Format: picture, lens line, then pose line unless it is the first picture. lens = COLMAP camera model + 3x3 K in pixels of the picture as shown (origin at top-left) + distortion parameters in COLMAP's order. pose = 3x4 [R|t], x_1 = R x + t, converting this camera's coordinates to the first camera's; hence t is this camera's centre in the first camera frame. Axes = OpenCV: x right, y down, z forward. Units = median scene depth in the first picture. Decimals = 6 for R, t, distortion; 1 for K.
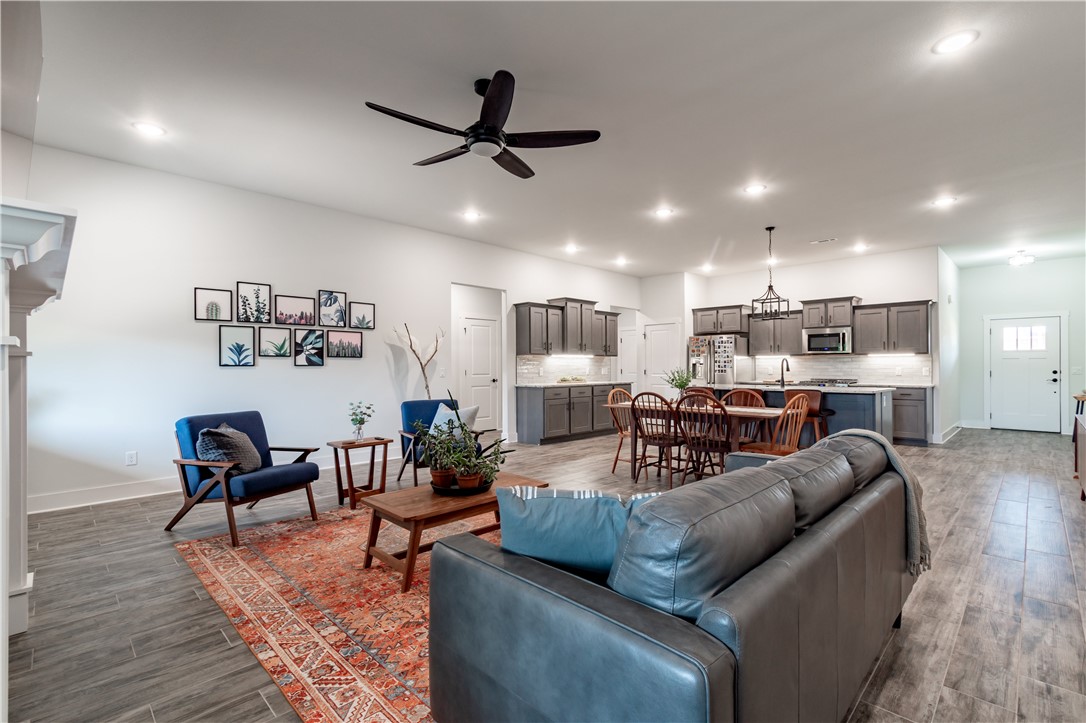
lens RADIAL K [[497.5, 0, 547.0], [0, 497.5, 367.5], [0, 0, 1]] dist [-0.003438, 0.000997]
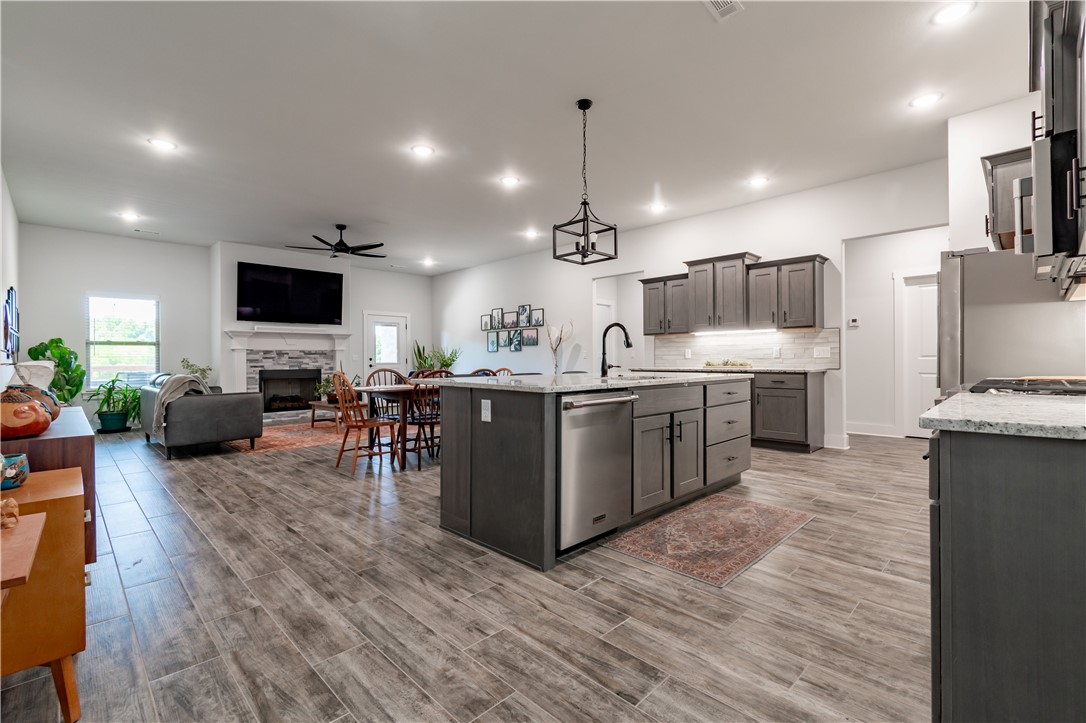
lens RADIAL K [[497.5, 0, 551.6], [0, 497.5, 362.4], [0, 0, 1]] dist [-0.003438, 0.000997]
pose [[-0.020298, 0.008477, -0.999758, 1.187037], [0.006455, 0.999944, 0.008348, 0.021415], [0.999773, -0.006284, -0.020352, 1.101486]]
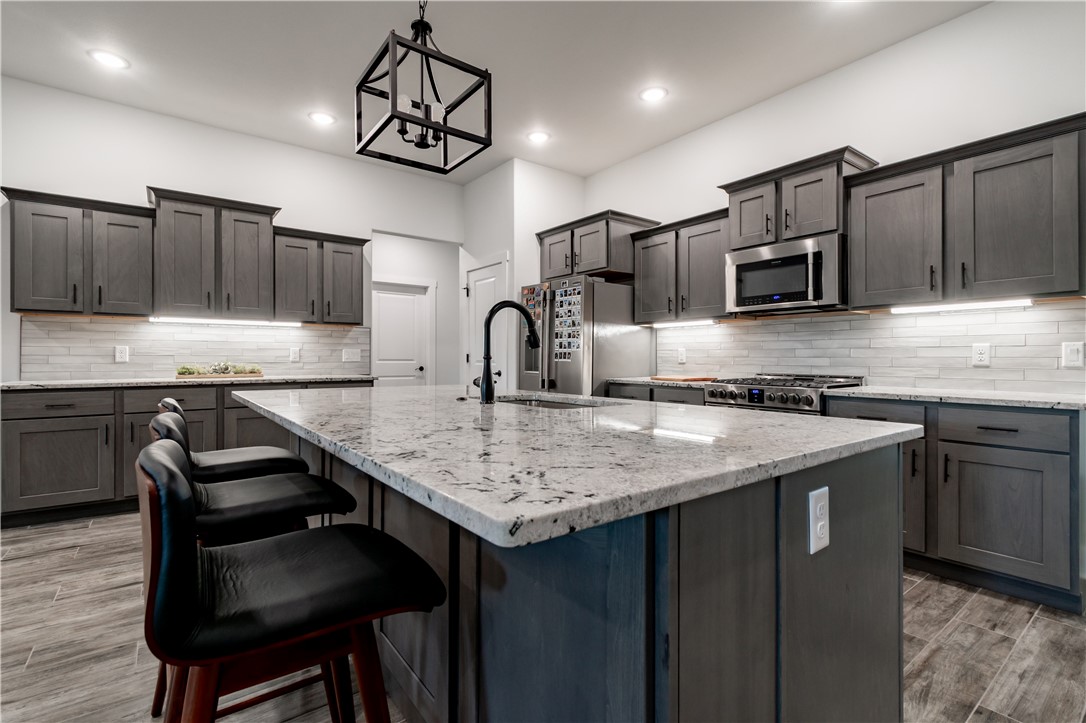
lens RADIAL K [[497.5, 0, 536.1], [0, 497.5, 359.3], [0, 0, 1]] dist [-0.003438, 0.000997]
pose [[0.988454, 0.004826, -0.151446, 0.623965], [-0.004292, 0.999983, 0.003852, 0.015402], [0.151463, -0.003158, 0.988458, 0.838297]]
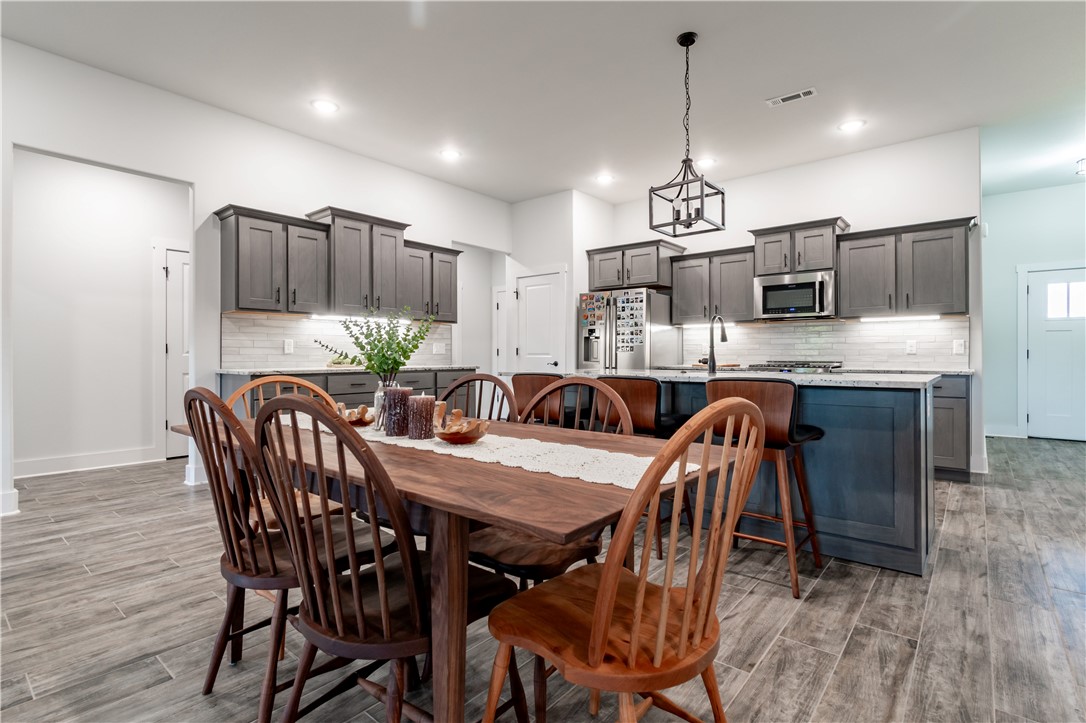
lens RADIAL K [[533.8, 0, 534.2], [0, 533.8, 355.9], [0, 0, 1]] dist [-0.000559, -0.005486]
pose [[0.997066, 0.002509, 0.076508, 0.295525], [-0.002671, 0.999994, 0.002013, 0.025256], [-0.076502, -0.002211, 0.997067, 0.558733]]
